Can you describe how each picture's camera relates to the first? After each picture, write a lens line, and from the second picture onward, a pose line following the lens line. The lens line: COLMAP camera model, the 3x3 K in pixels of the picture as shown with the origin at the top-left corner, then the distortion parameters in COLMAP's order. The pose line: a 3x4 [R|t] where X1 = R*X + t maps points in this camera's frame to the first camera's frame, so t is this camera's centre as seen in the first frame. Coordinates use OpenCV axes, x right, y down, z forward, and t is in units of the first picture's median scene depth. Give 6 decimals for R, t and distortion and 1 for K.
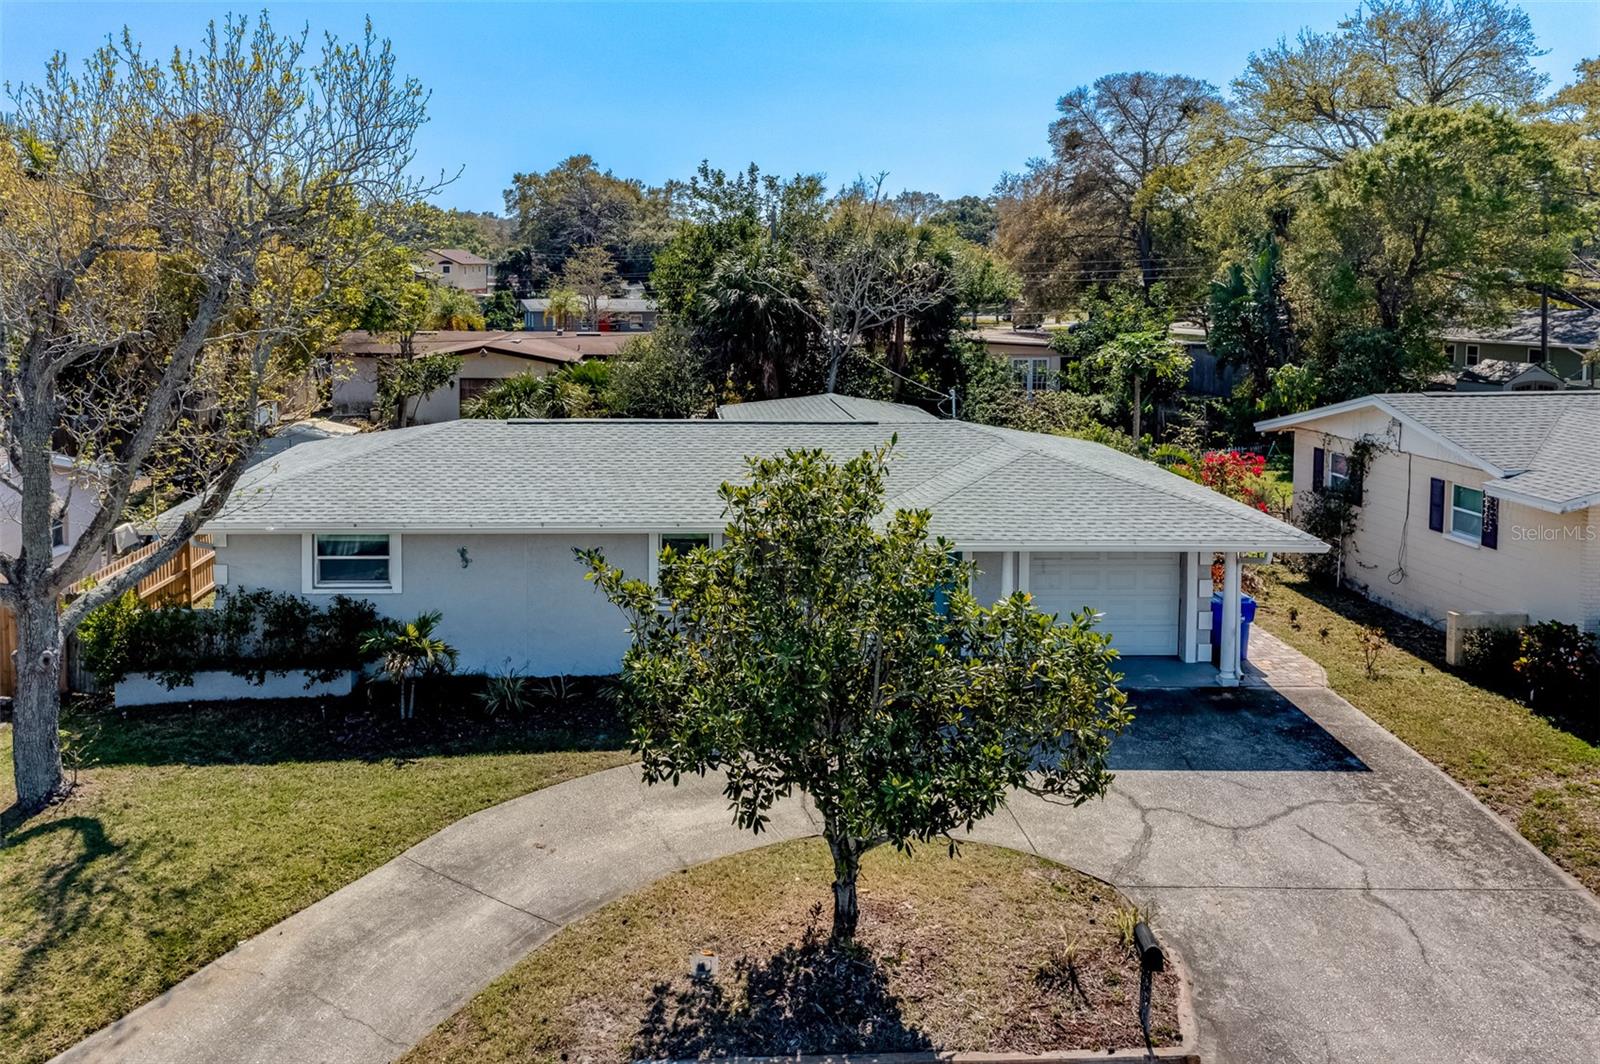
lens RADIAL K [[1298.8, 0, 643.7], [0, 1298.8, 431.0], [0, 0, 1]] dist [0.056601, -0.002153]
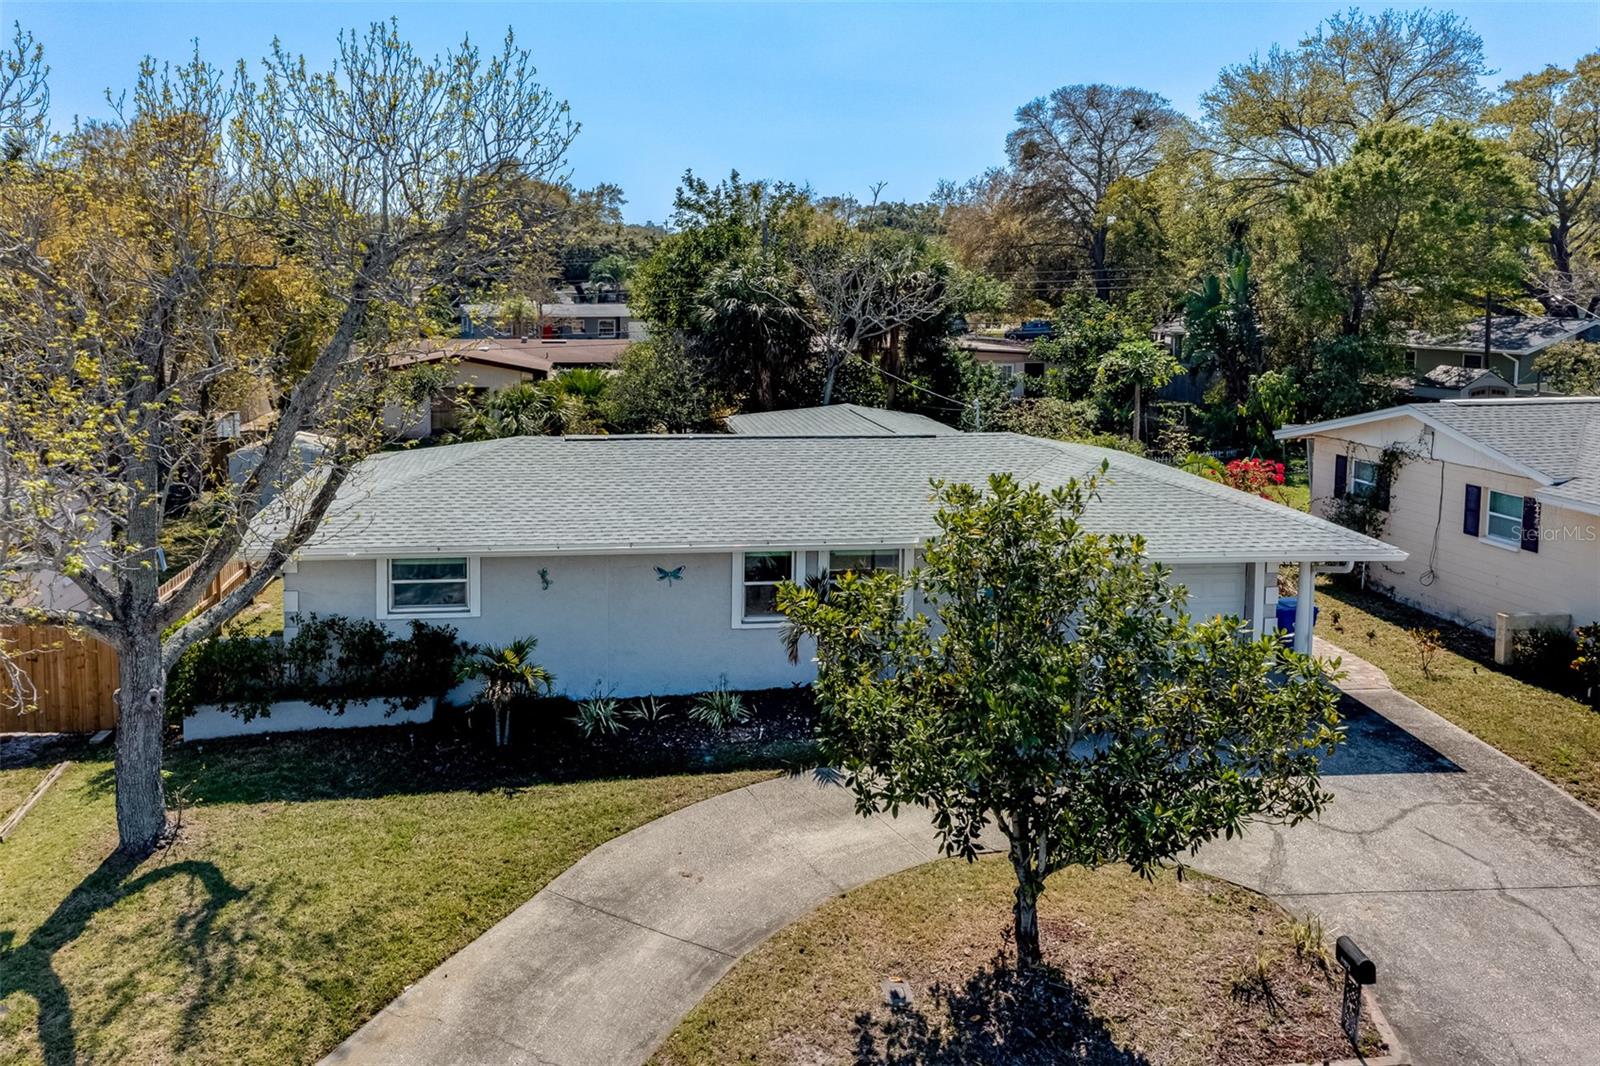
lens RADIAL K [[1298.8, 0, 672.3], [0, 1298.8, 452.7], [0, 0, 1]] dist [0.056601, -0.002153]
pose [[0.996149, -0.010797, 0.087011, -0.156377], [0.009556, 0.999847, 0.014664, -0.014296], [-0.087156, -0.013776, 0.996099, 0.020437]]
